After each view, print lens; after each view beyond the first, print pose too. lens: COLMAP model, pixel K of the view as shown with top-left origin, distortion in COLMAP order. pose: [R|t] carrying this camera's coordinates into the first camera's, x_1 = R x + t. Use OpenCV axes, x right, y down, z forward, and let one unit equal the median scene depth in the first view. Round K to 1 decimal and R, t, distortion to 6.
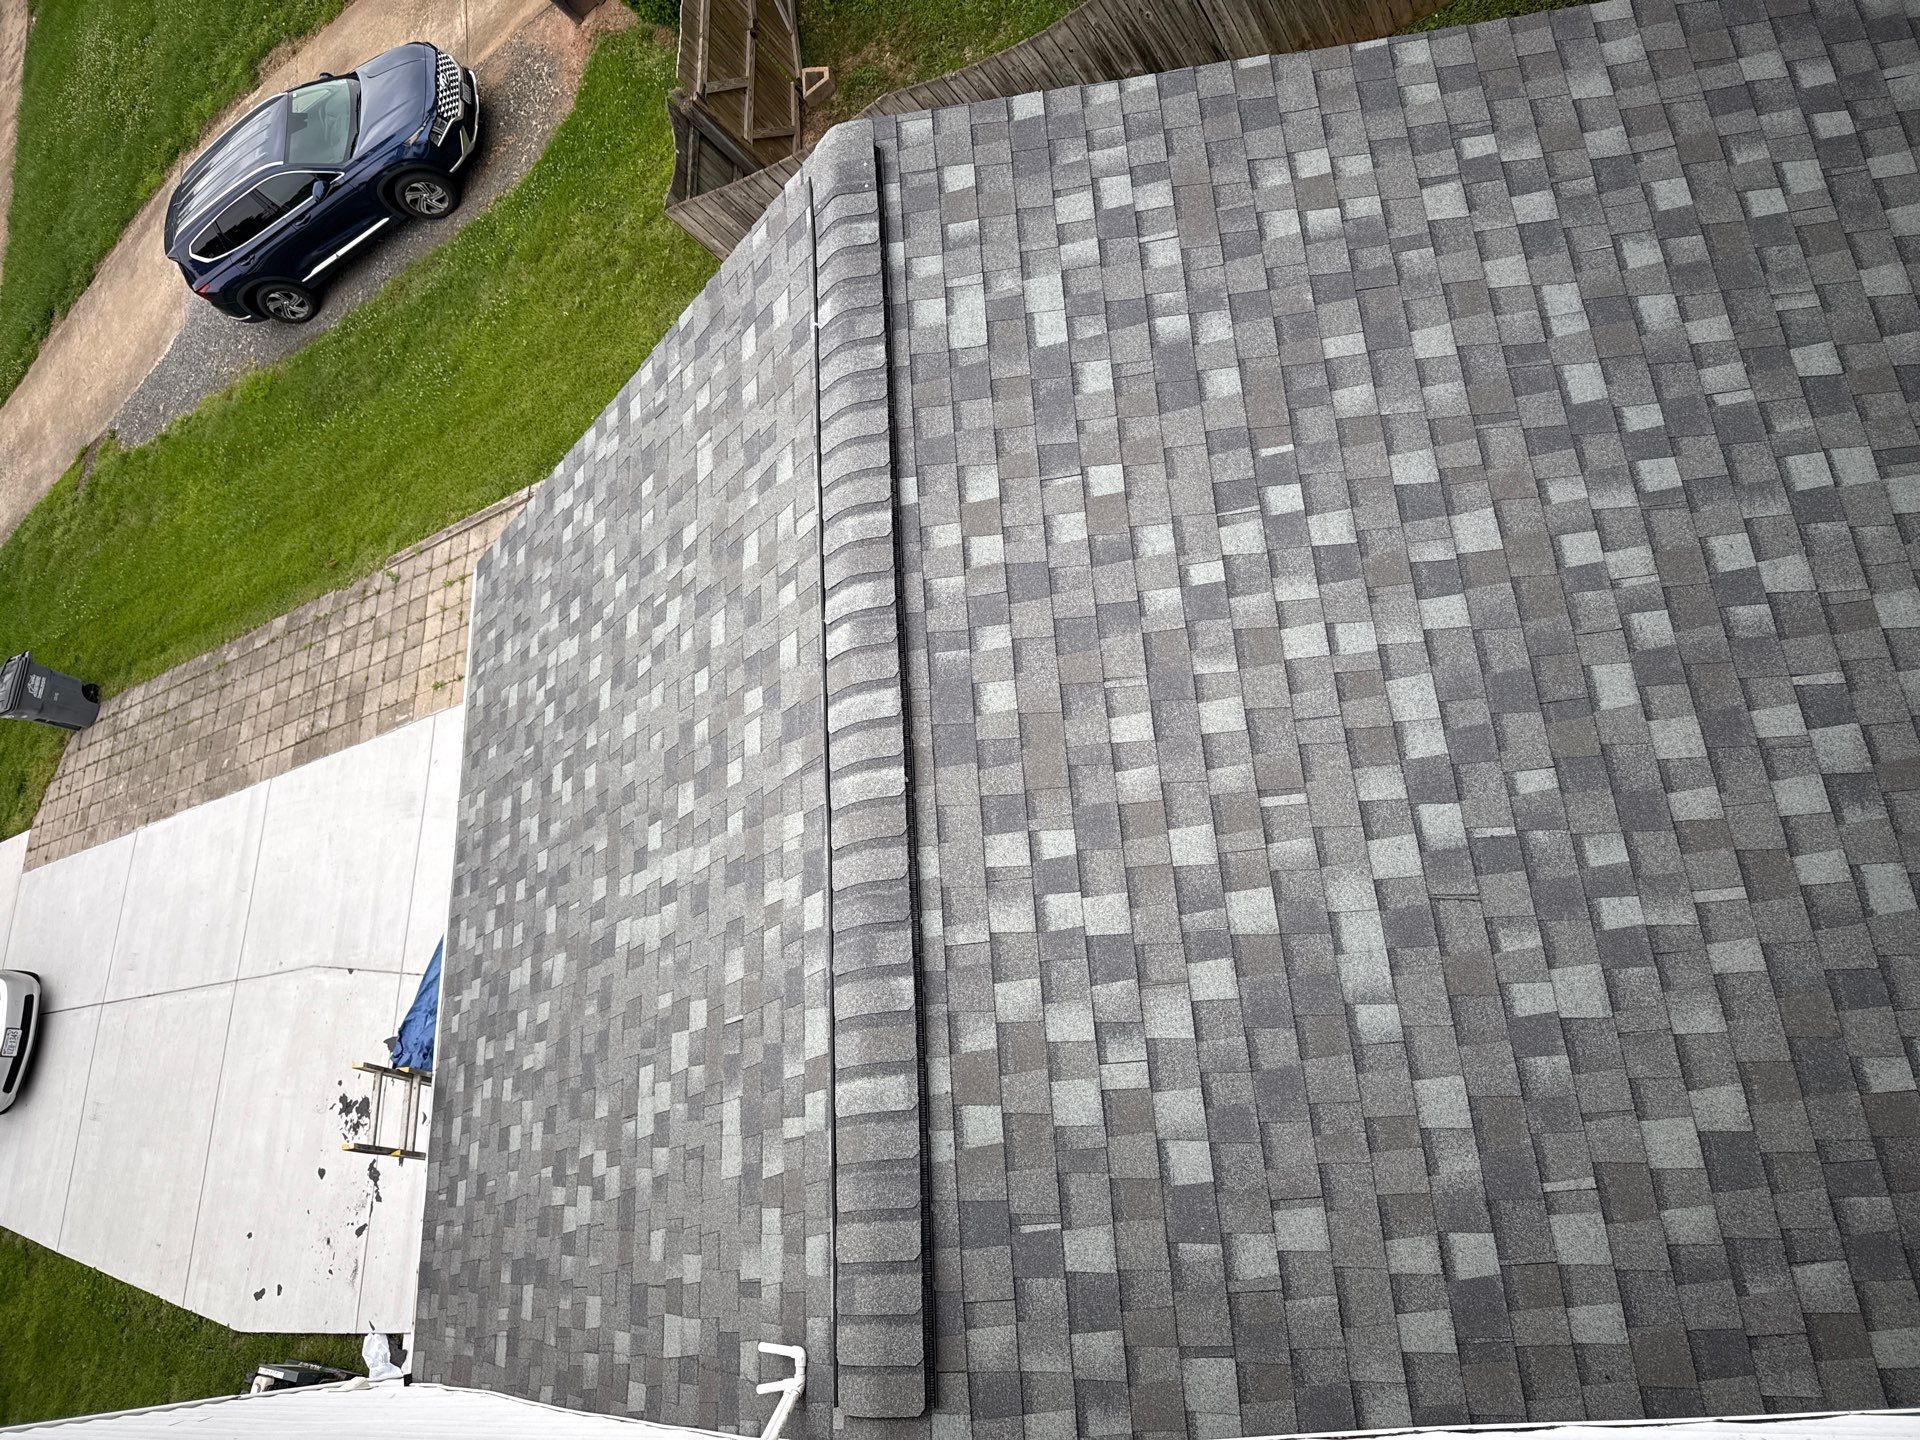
lens RADIAL K [[1321.8, 0, 955.7], [0, 1321.8, 712.1], [0, 0, 1]] dist [0.044513, -0.056481]
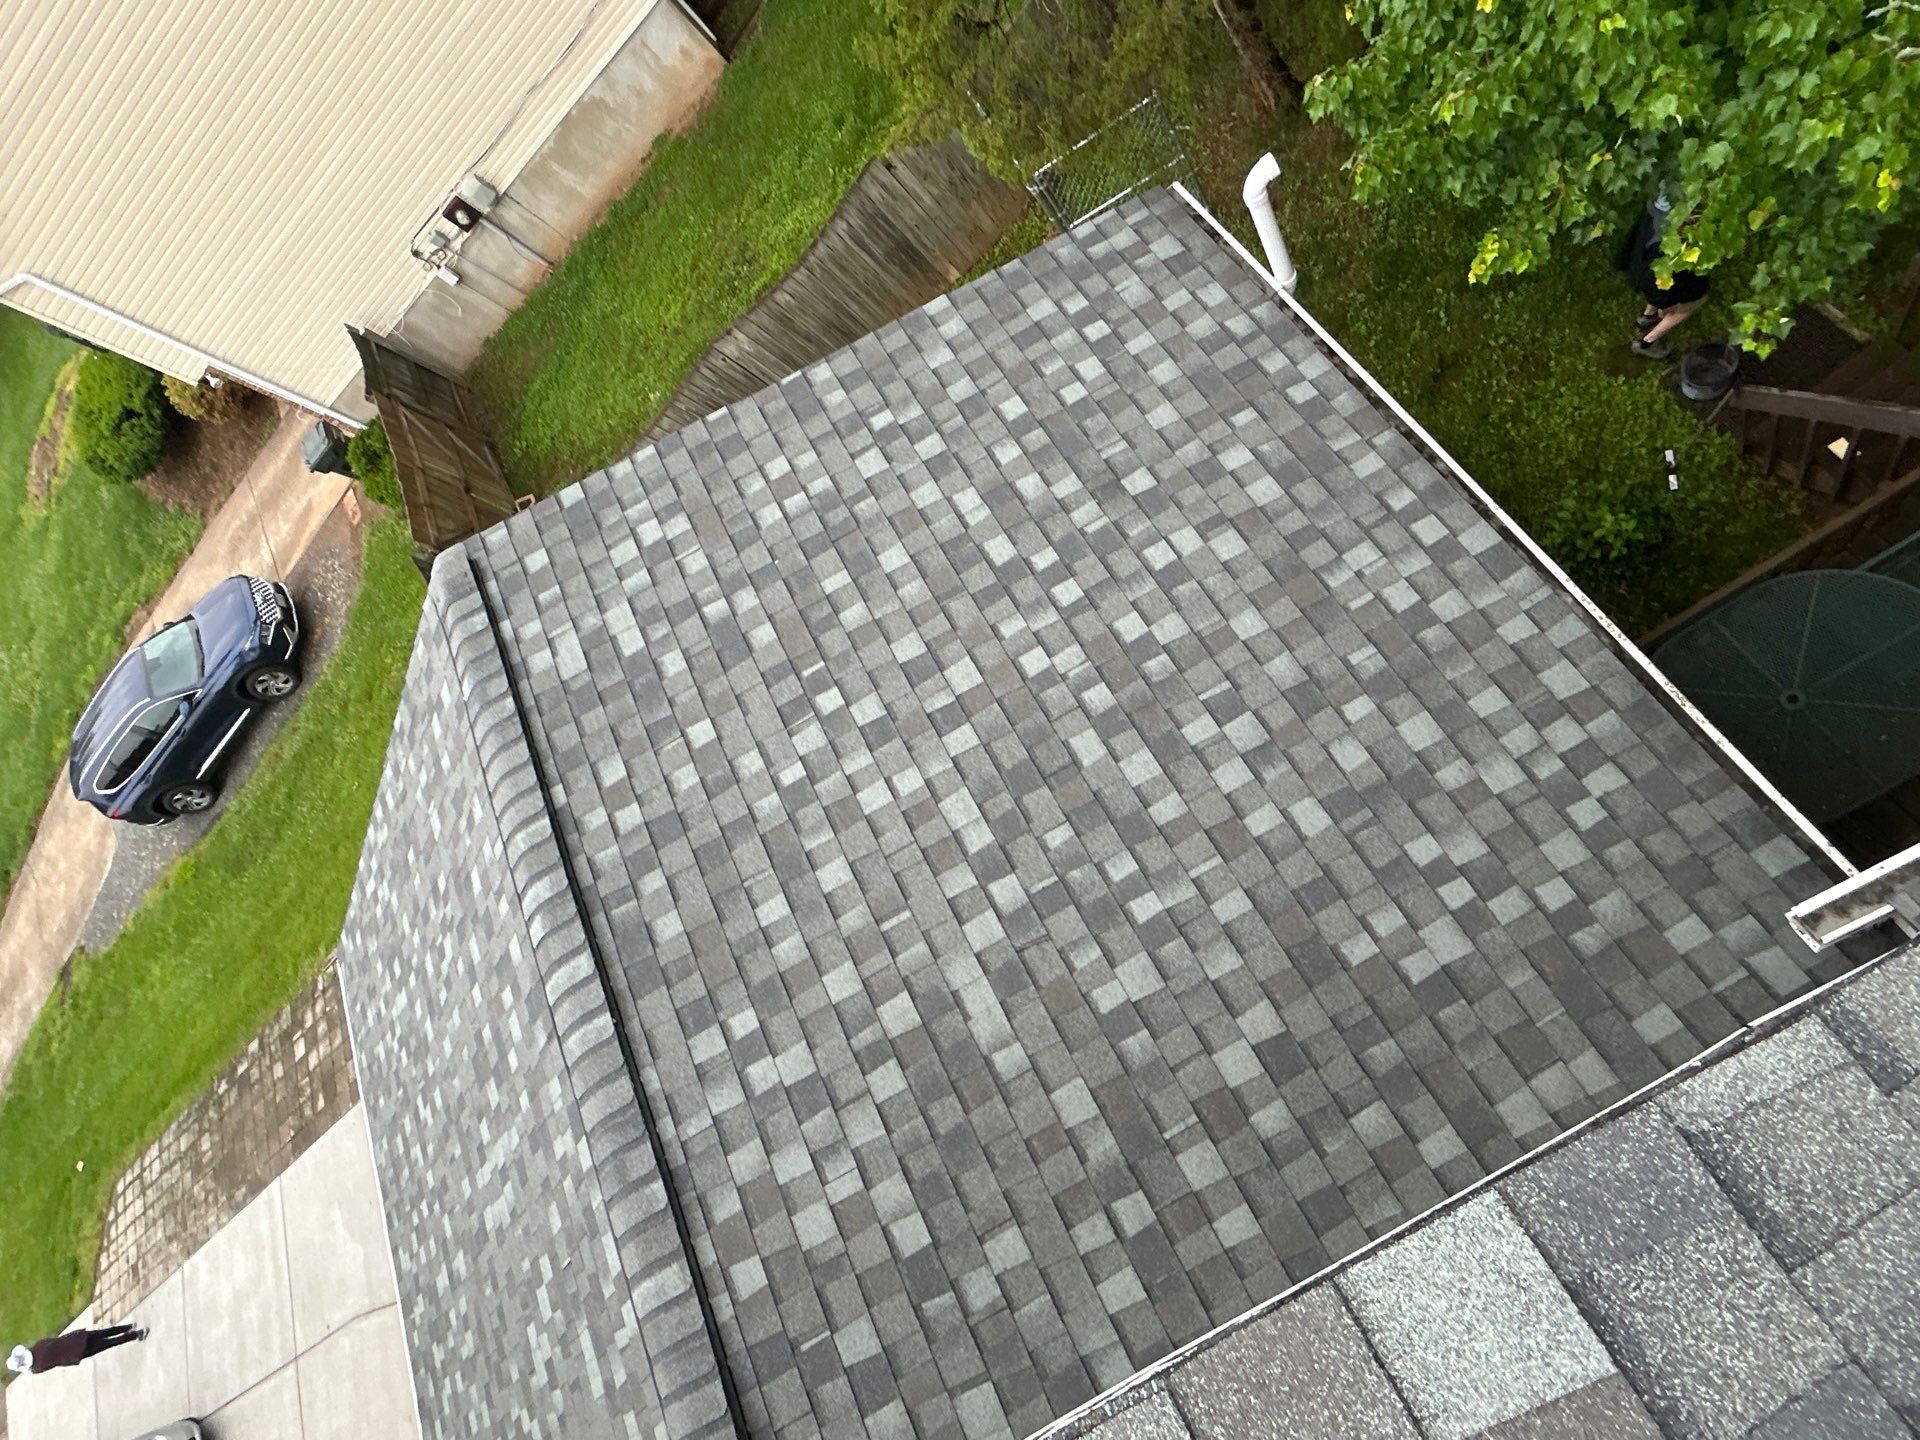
lens RADIAL K [[996.9, 0, 947.4], [0, 996.9, 724.3], [0, 0, 1]] dist [-0.009712, 0.005856]
pose [[0.922673, -0.357485, 0.144496, 0.200664], [0.374602, 0.919871, -0.116234, 0.020364], [-0.091366, 0.161375, 0.982655, 0.014151]]
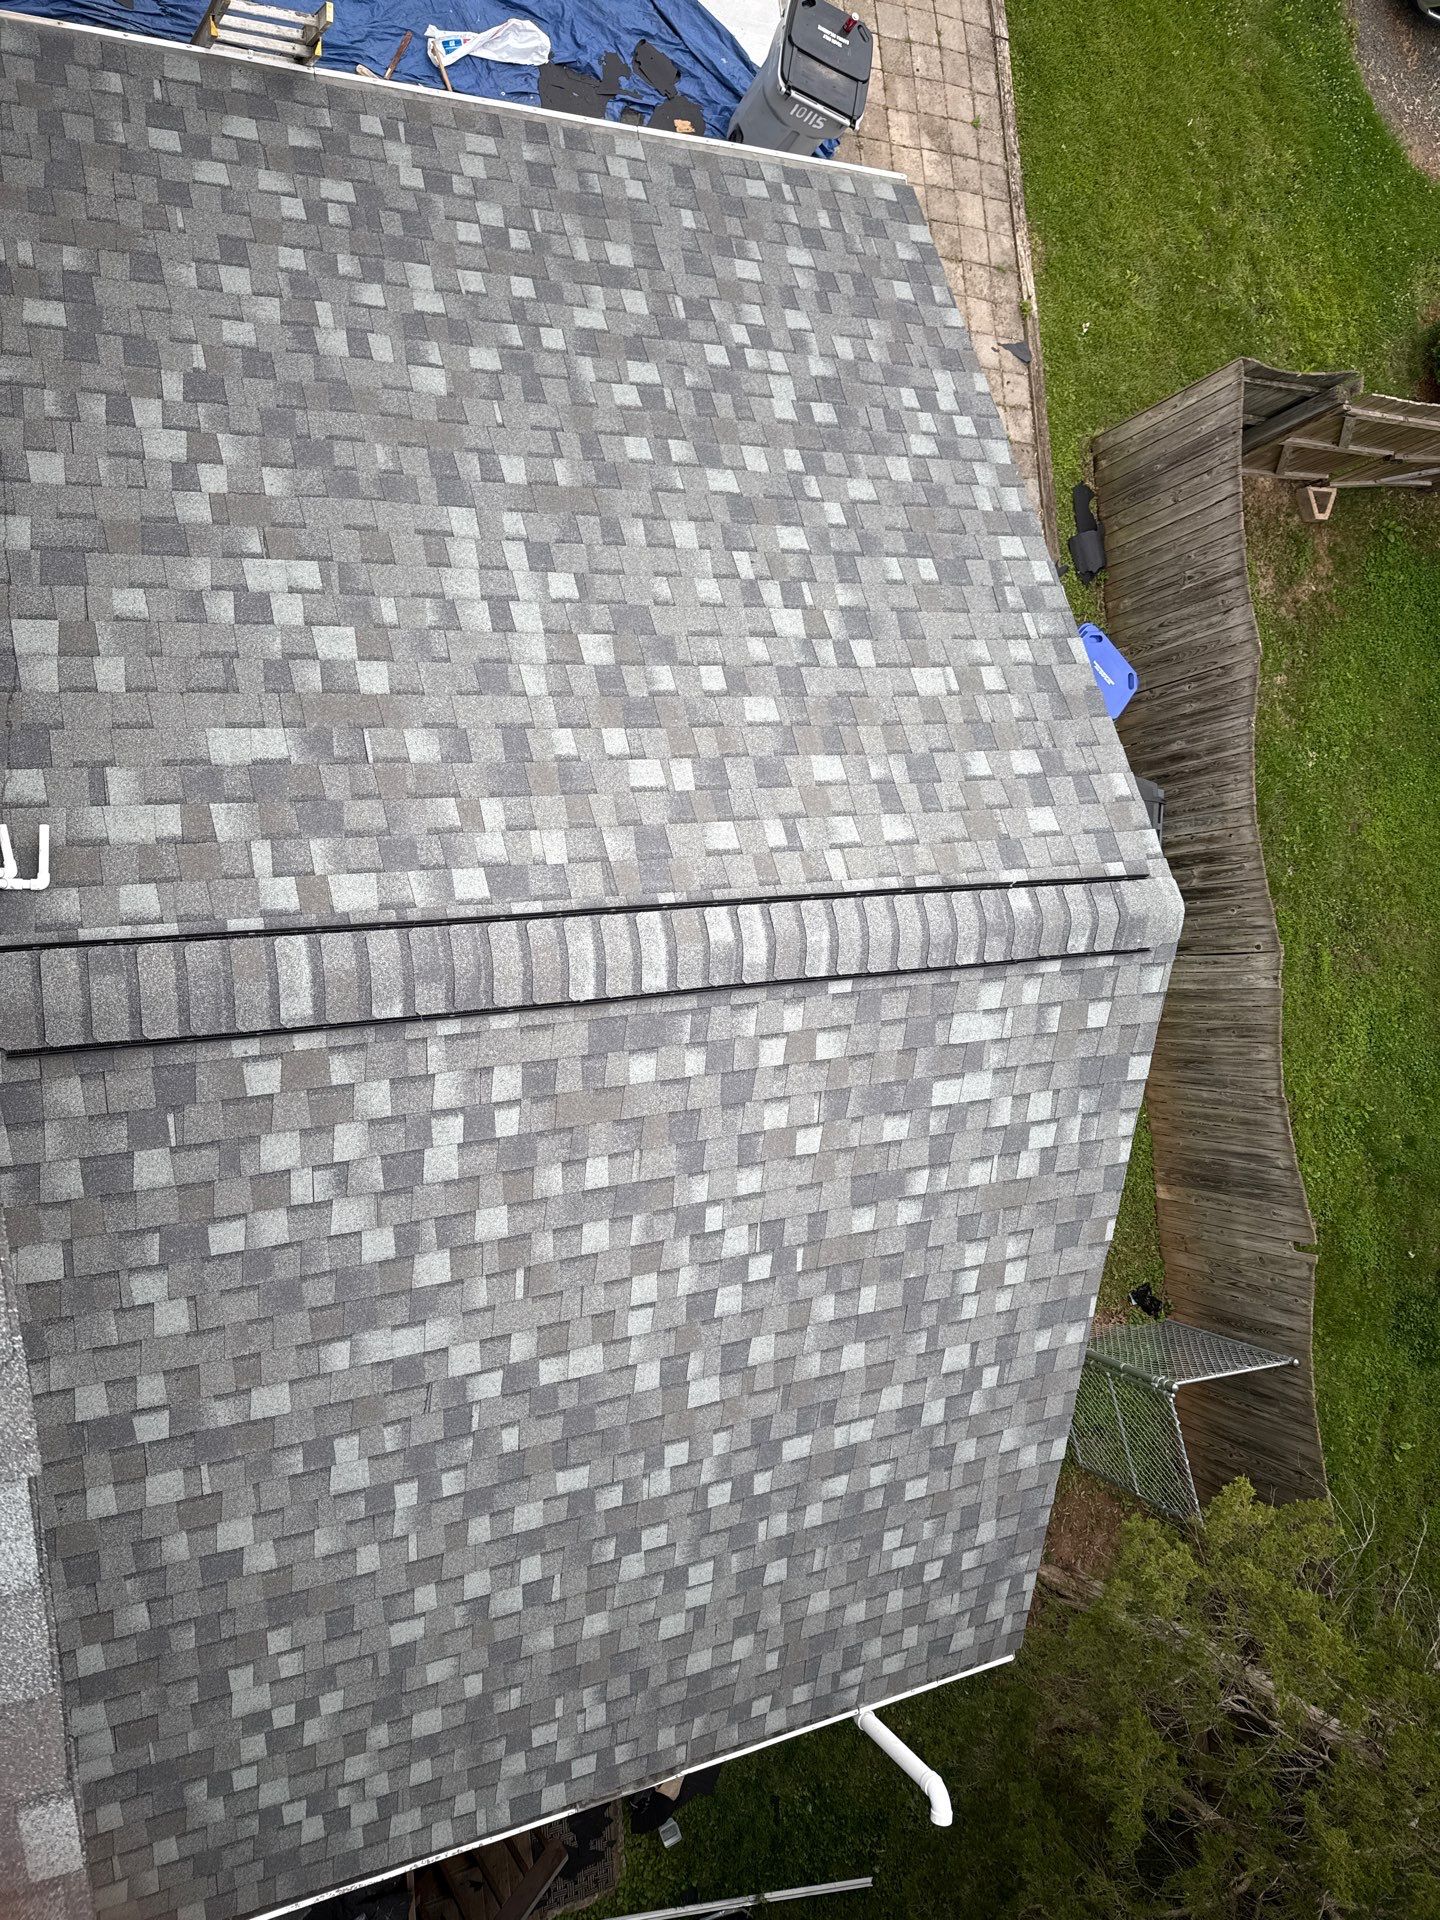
lens RADIAL K [[1323.8, 0, 721.1], [0, 1323.8, 952.3], [0, 0, 1]] dist [0.040938, -0.052225]
pose [[-0.195008, 0.869409, 0.453982, -0.560125], [-0.979917, -0.153045, -0.127831, 0.078964], [-0.041658, -0.469792, 0.881793, 0.036880]]
